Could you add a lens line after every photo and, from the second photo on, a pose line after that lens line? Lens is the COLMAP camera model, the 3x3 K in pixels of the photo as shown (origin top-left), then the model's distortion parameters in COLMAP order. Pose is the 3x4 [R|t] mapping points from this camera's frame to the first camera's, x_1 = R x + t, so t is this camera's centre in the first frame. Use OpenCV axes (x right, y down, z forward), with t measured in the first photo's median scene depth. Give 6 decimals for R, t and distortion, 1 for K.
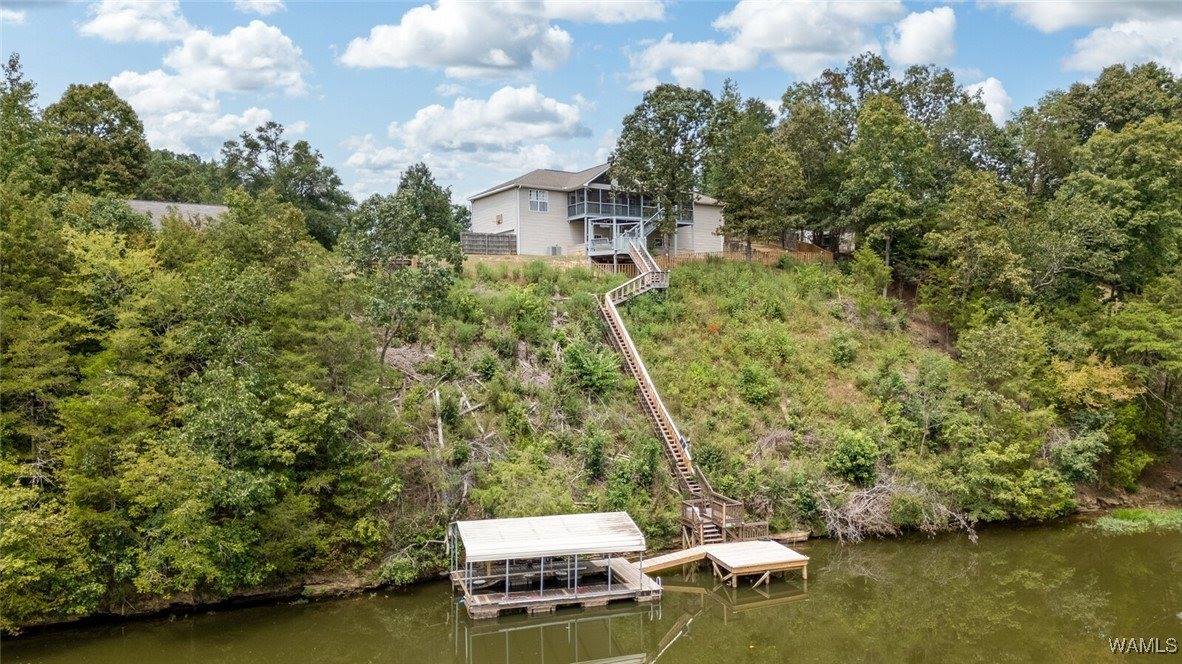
lens RADIAL K [[877.3, 0, 596.1], [0, 877.3, 345.4], [0, 0, 1]] dist [0.080959, -0.094077]
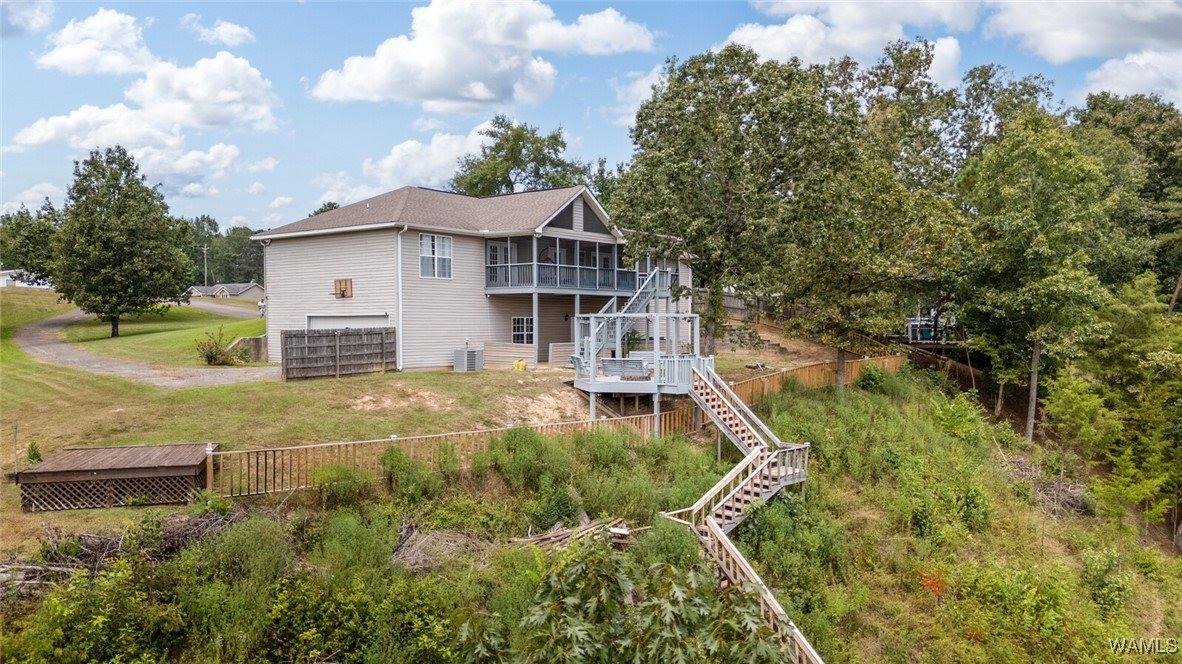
lens RADIAL K [[877.3, 0, 596.1], [0, 877.3, 345.4], [0, 0, 1]] dist [0.080959, -0.094077]
pose [[0.936362, -0.004189, 0.351011, -0.171252], [0.001584, 0.999969, 0.007709, -0.131033], [-0.351033, -0.006662, 0.936339, 0.562773]]
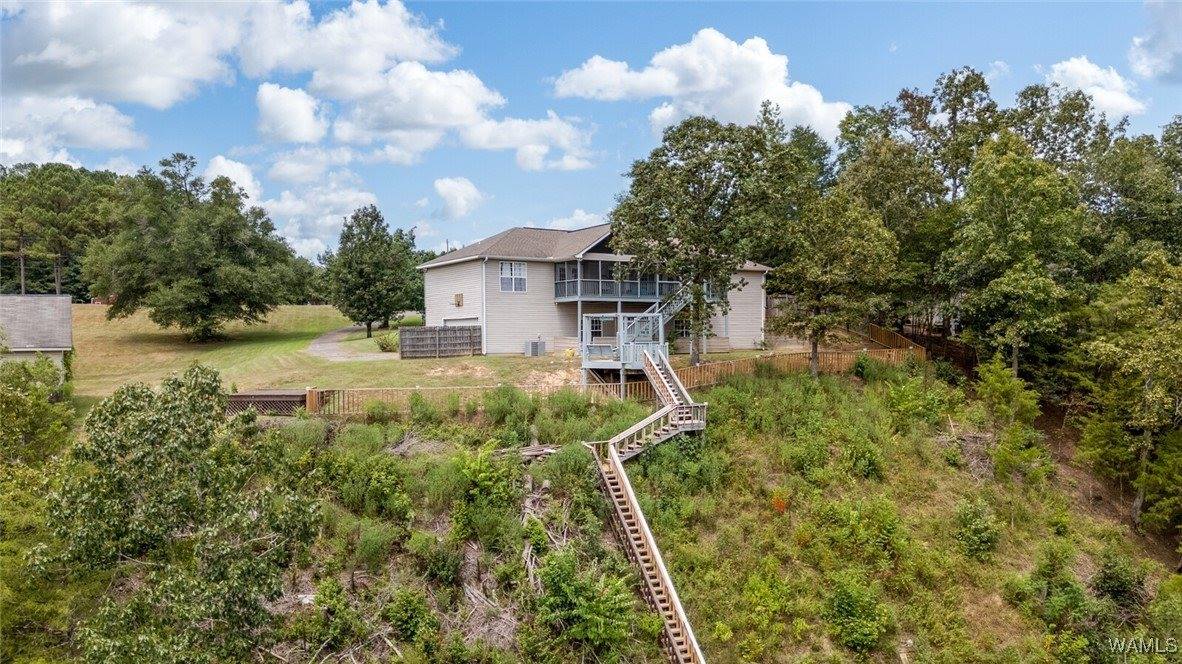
lens RADIAL K [[877.3, 0, 596.1], [0, 877.3, 345.4], [0, 0, 1]] dist [0.080959, -0.094077]
pose [[0.999997, -0.000799, 0.002449, -0.000066], [0.000812, 0.999985, -0.005477, -0.116180], [-0.002444, 0.005479, 0.999982, 0.320509]]
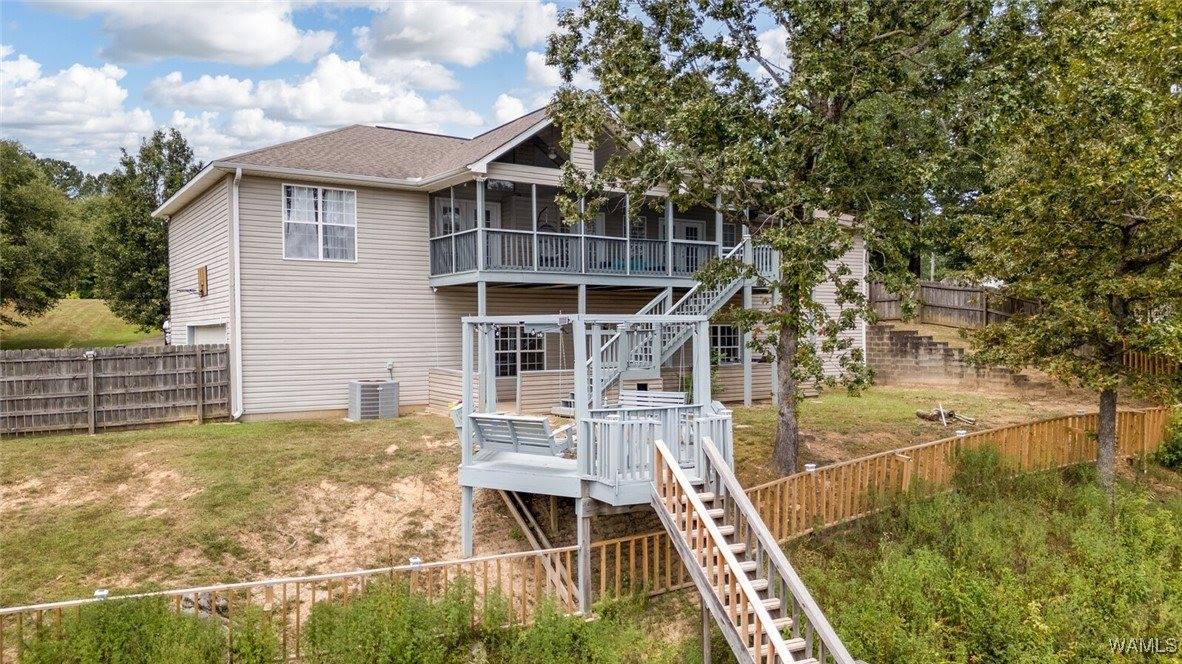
lens RADIAL K [[877.3, 0, 596.1], [0, 877.3, 345.4], [0, 0, 1]] dist [0.080959, -0.094077]
pose [[0.999522, -0.002335, 0.030834, 0.018325], [0.002378, 0.999996, -0.001344, -0.136914], [-0.030831, 0.001417, 0.999524, 0.782470]]
